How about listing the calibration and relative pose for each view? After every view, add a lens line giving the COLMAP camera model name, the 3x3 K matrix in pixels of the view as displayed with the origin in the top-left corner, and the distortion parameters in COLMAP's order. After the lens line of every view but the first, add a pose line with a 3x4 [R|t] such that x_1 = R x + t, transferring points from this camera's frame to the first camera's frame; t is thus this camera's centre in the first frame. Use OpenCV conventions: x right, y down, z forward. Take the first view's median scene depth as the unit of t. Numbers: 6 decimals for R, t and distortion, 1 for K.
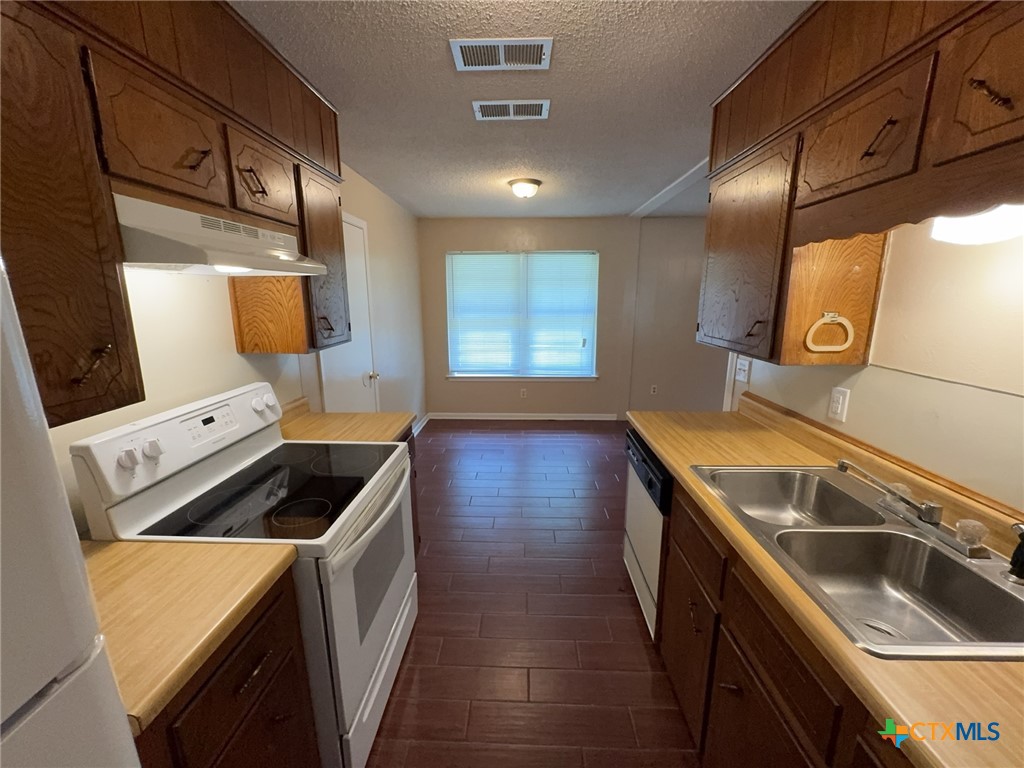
lens RADIAL K [[409.8, 0, 513.3], [0, 409.8, 384.1], [0, 0, 1]] dist [-0.001549, -0.000044]
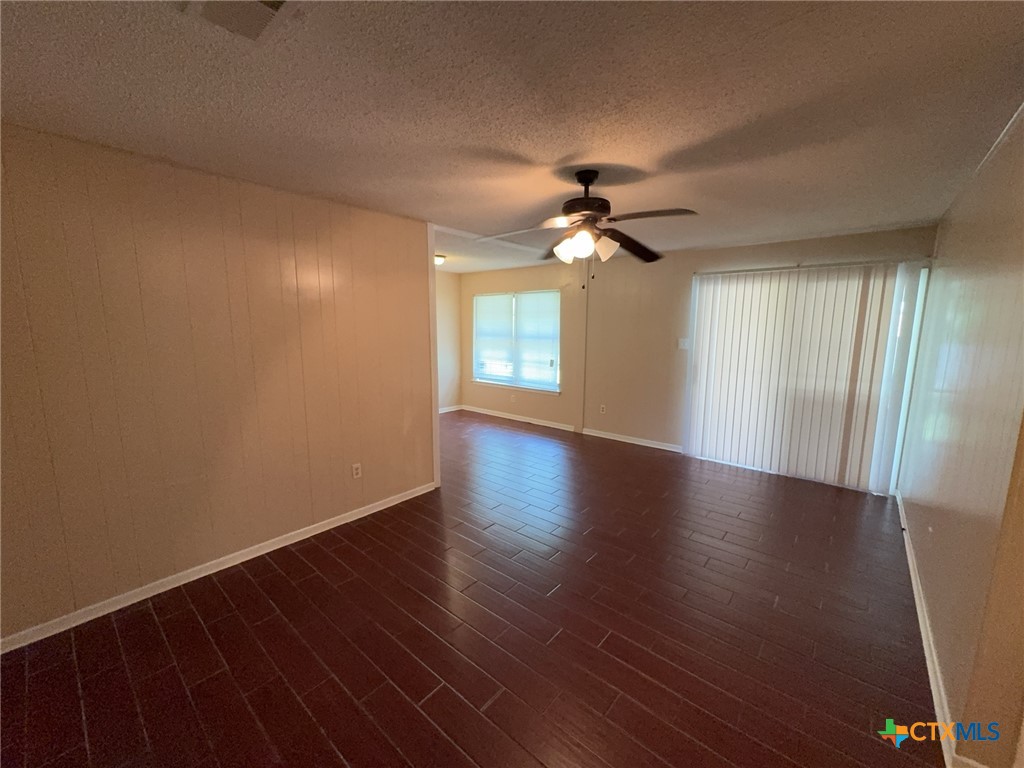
lens RADIAL K [[409.8, 0, 512.3], [0, 409.8, 384.5], [0, 0, 1]] dist [-0.001549, -0.000044]
pose [[0.777795, 0.093633, -0.621504, 0.842588], [-0.130936, 0.991285, -0.014520, -0.004103], [0.614728, 0.092670, 0.783276, -0.026501]]
